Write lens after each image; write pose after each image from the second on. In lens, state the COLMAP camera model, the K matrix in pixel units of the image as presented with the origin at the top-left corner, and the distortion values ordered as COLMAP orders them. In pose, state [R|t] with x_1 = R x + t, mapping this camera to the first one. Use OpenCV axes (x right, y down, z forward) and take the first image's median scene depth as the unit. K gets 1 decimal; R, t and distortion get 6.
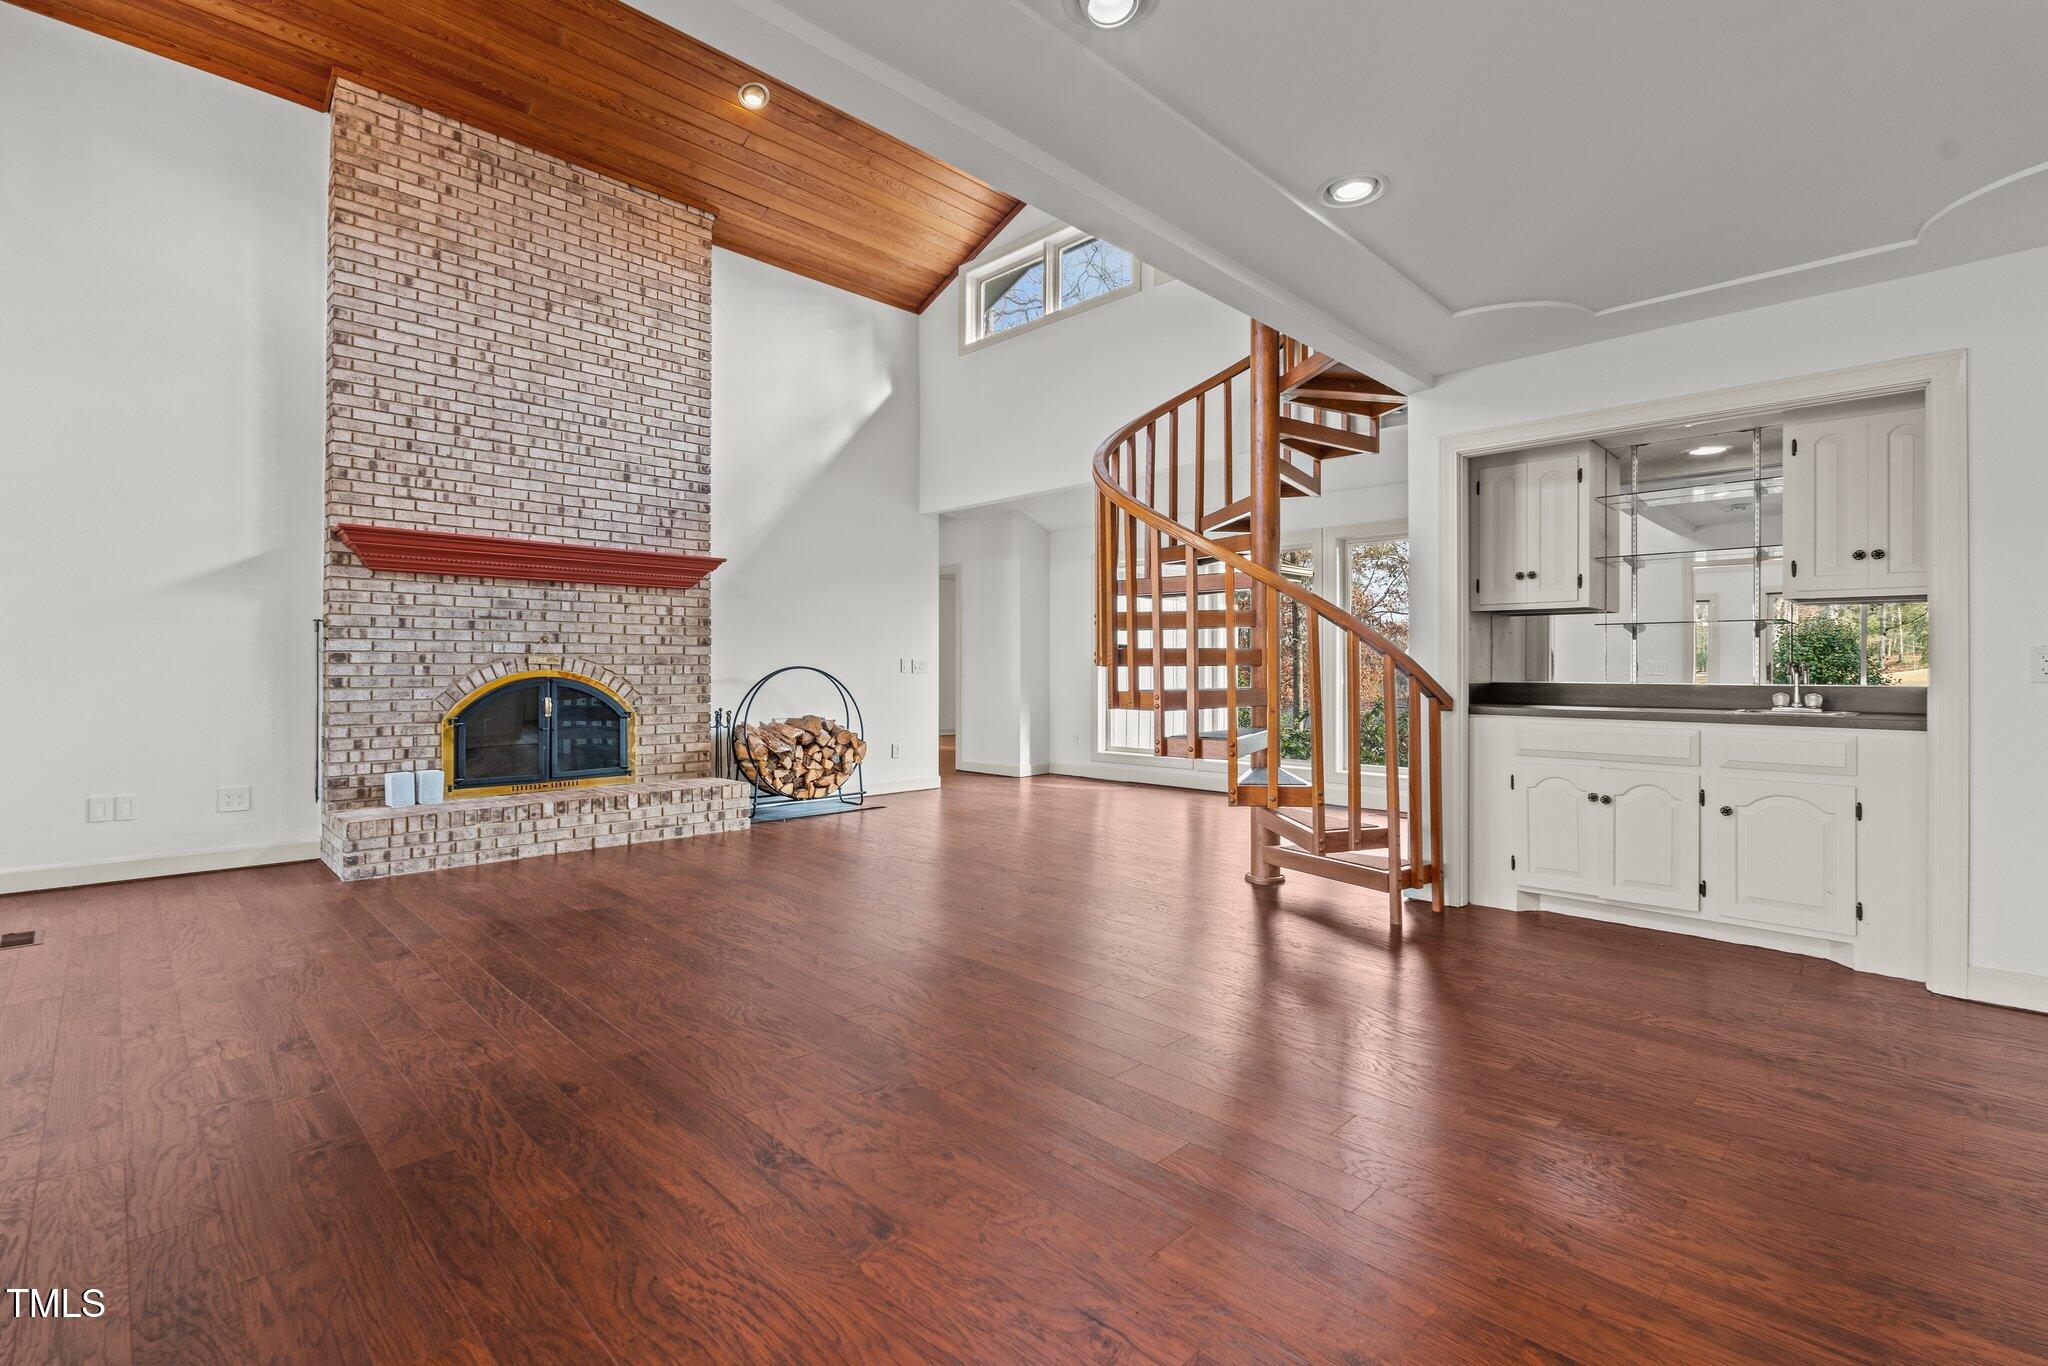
lens RADIAL K [[918.2, 0, 1016.0], [0, 918.2, 658.2], [0, 0, 1]] dist [-0.013114, 0.002036]
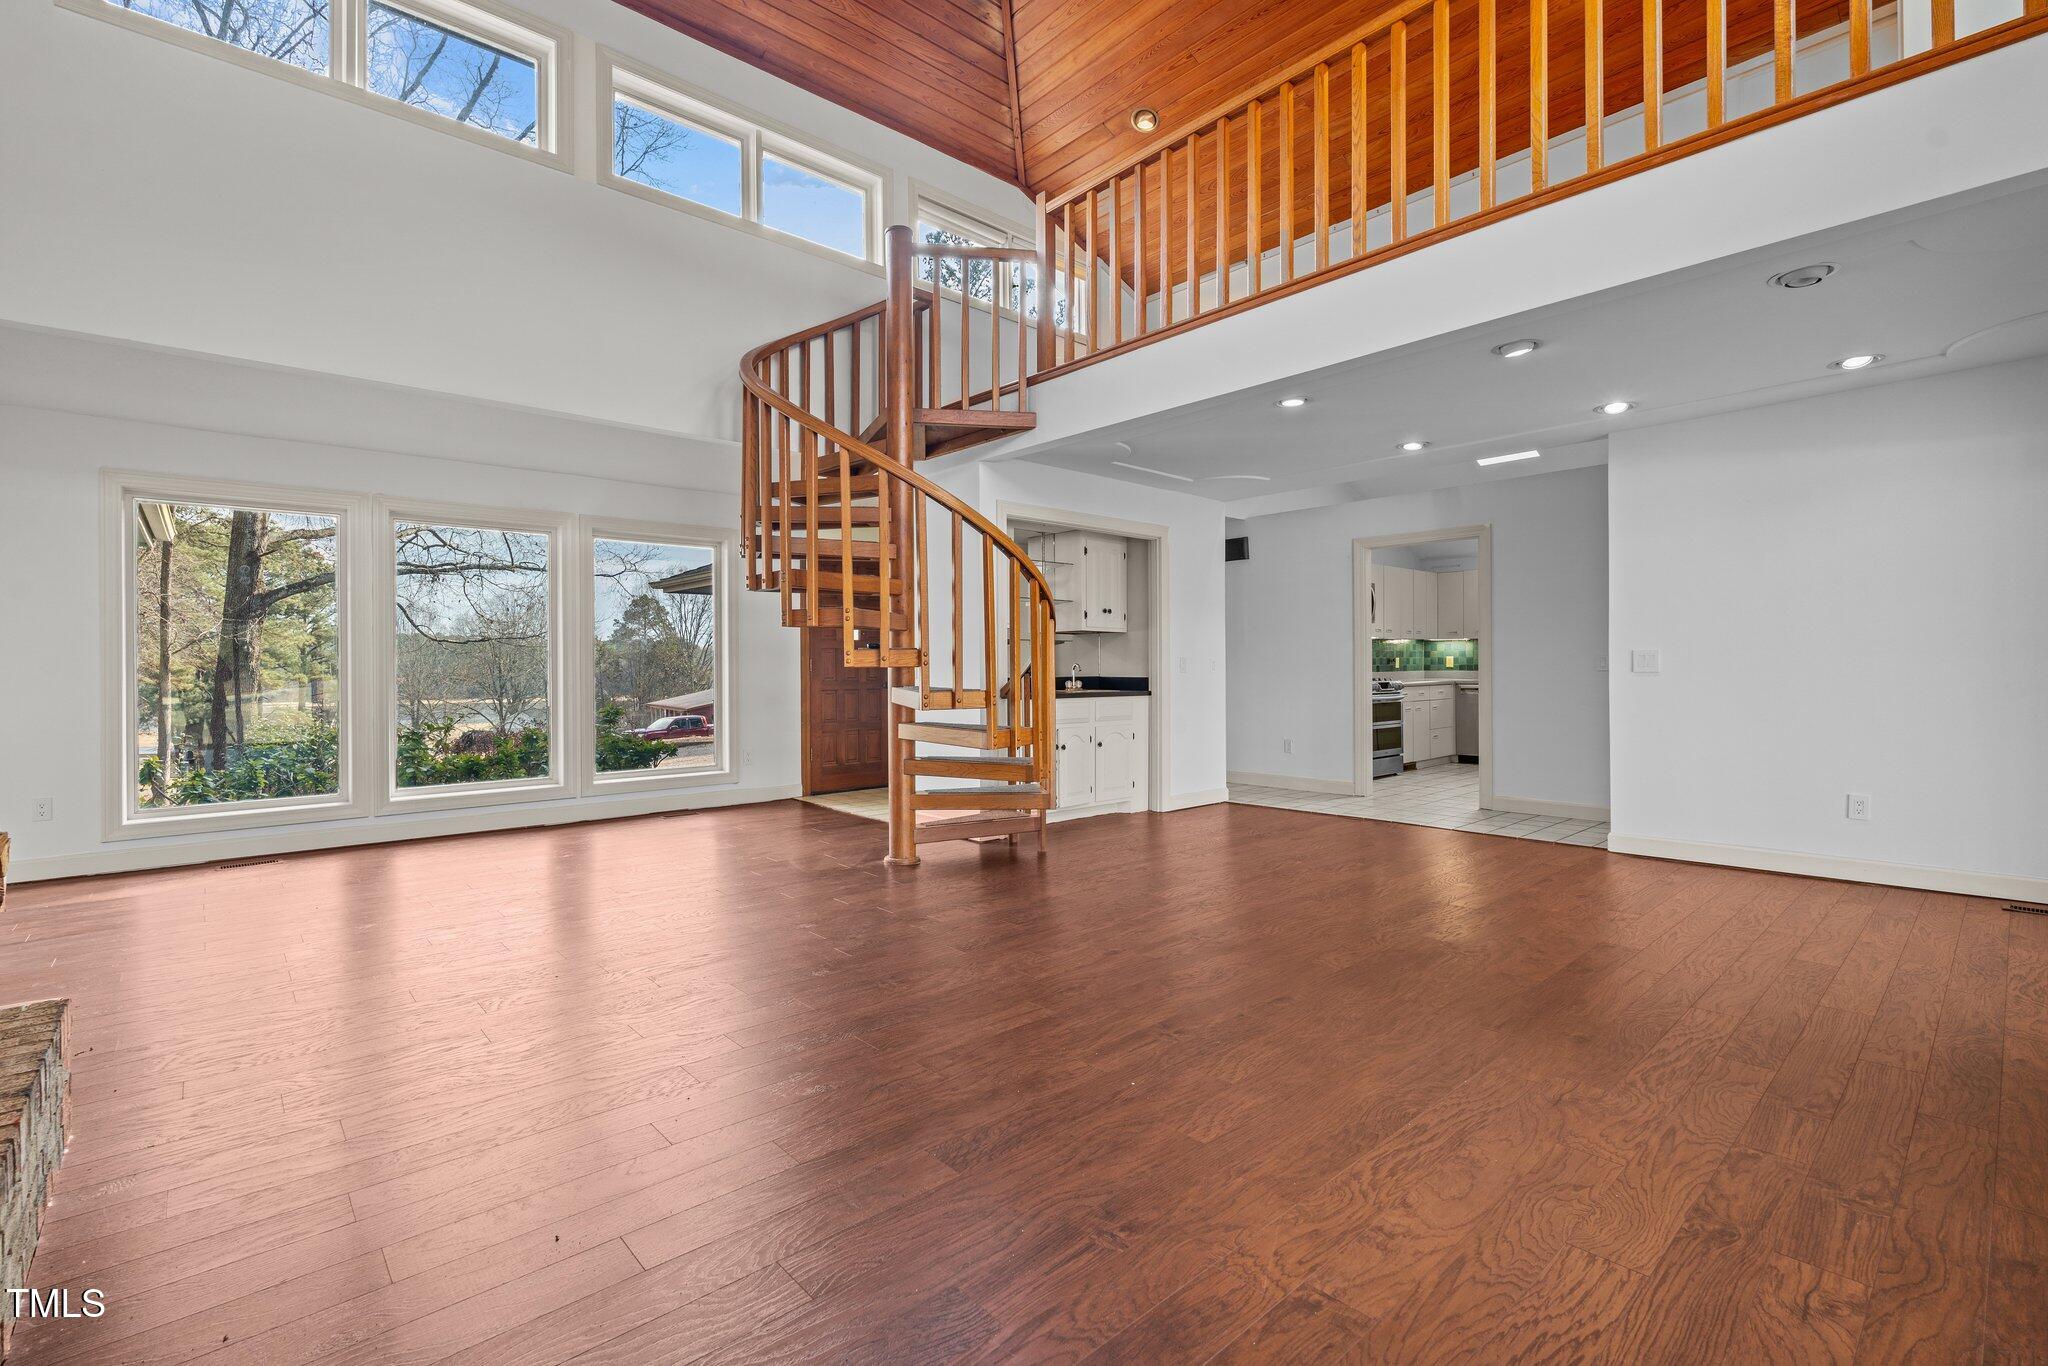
lens RADIAL K [[918.2, 0, 1018.8], [0, 918.2, 674.5], [0, 0, 1]] dist [-0.013114, 0.002036]
pose [[0.058617, -0.009624, 0.998234, -0.753516], [0.001643, 0.999953, 0.009544, 0.008107], [-0.998279, 0.001081, 0.058630, 0.747347]]
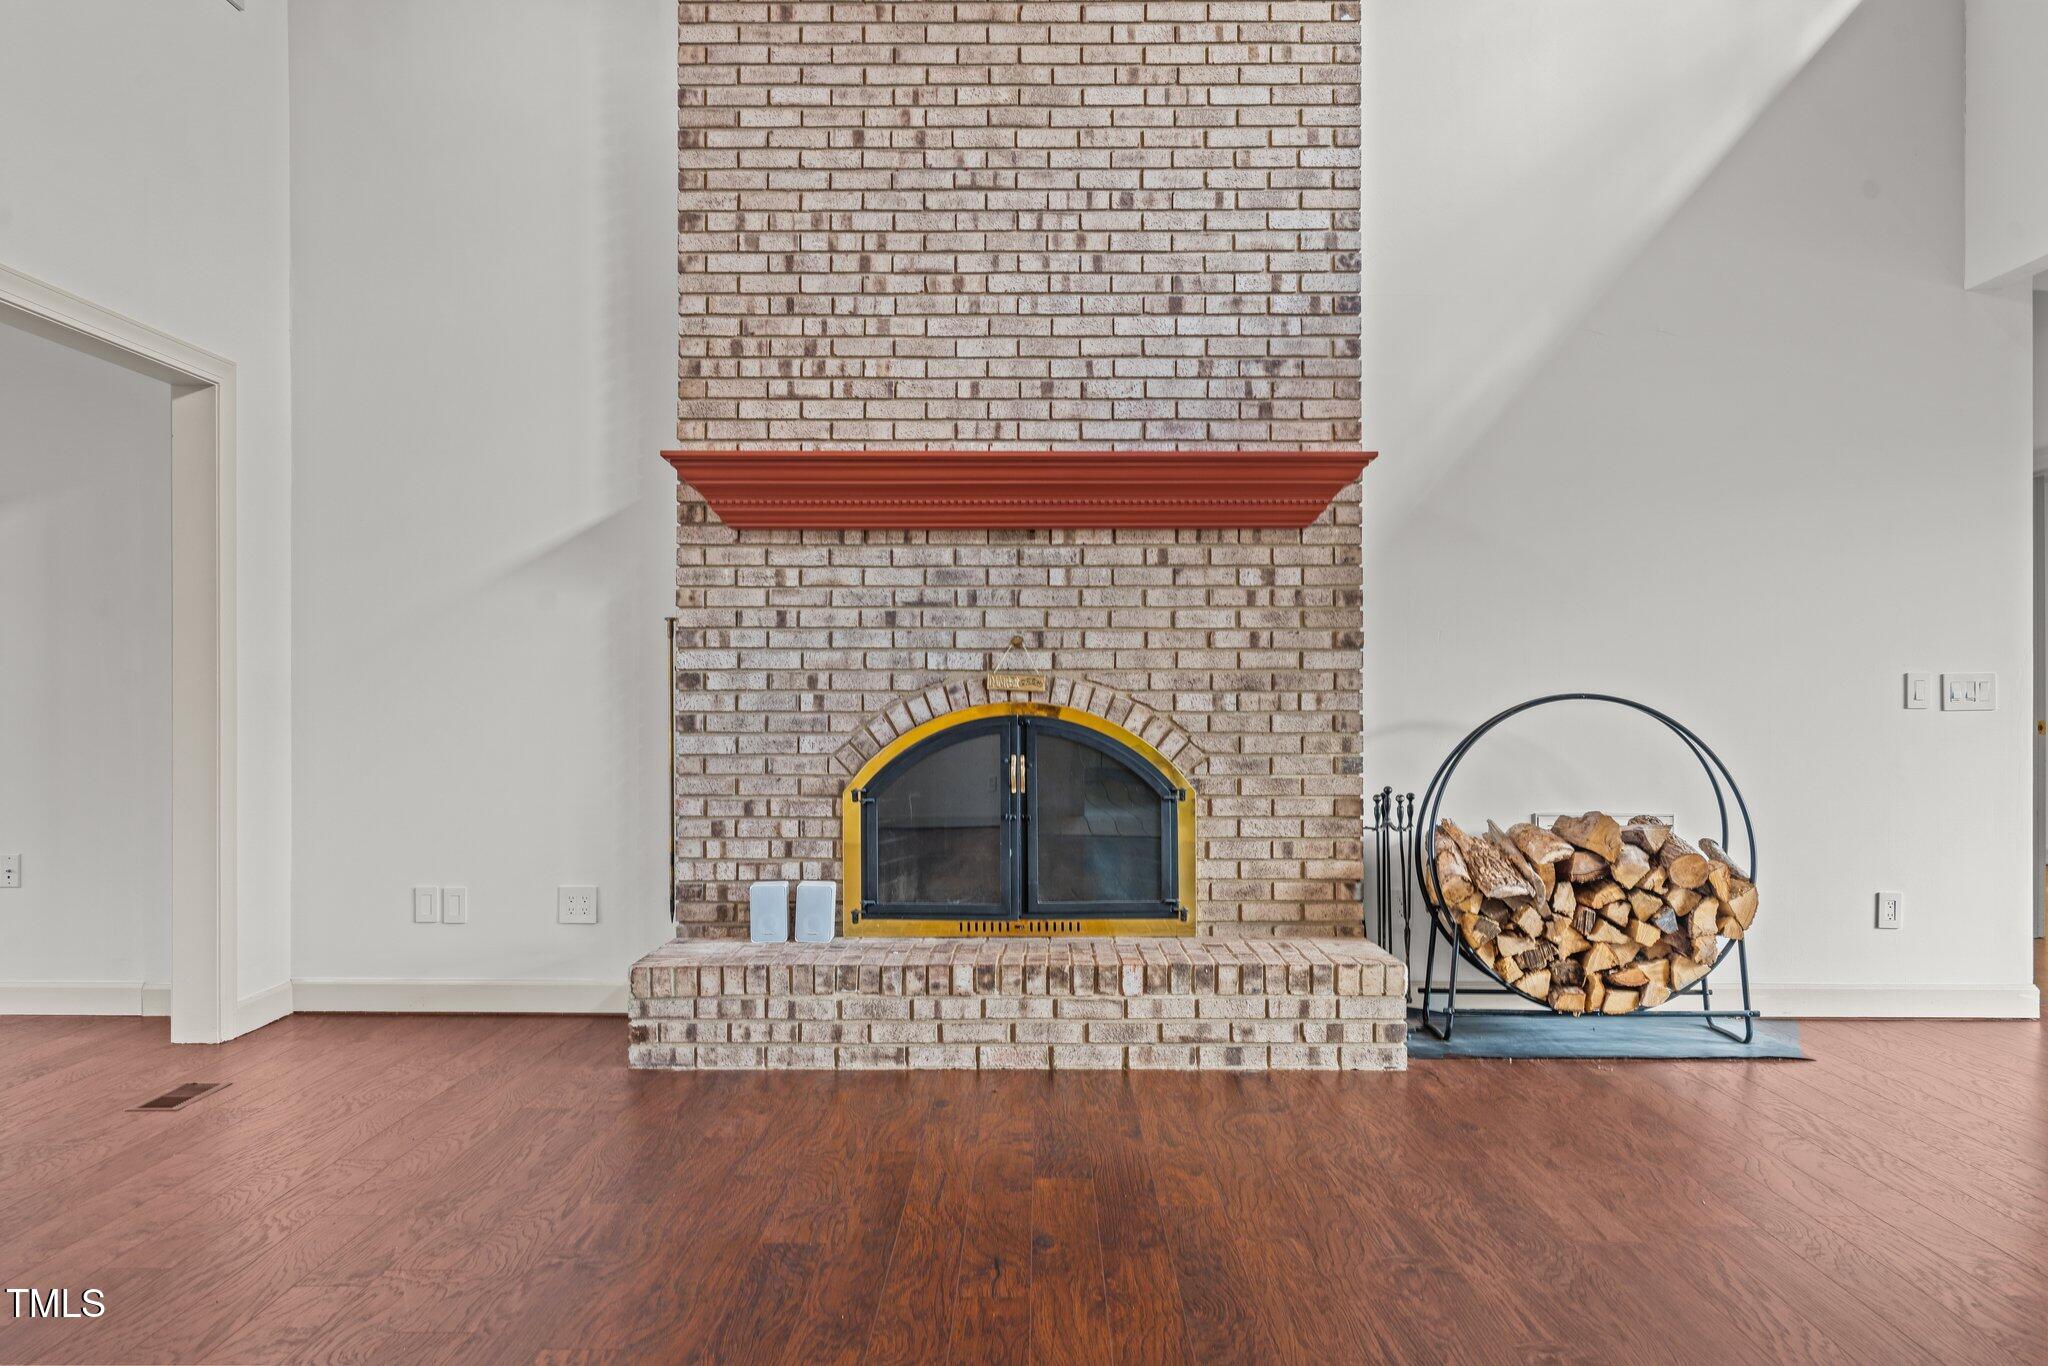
lens RADIAL K [[1539.5, 0, 1049.2], [0, 1539.5, 700.8], [0, 0, 1]] dist [-0.001572, -0.003780]
pose [[0.703390, -0.000500, -0.710804, 0.128685], [0.008179, 0.999939, 0.007390, 0.006667], [0.710757, -0.011012, 0.703352, 0.455751]]
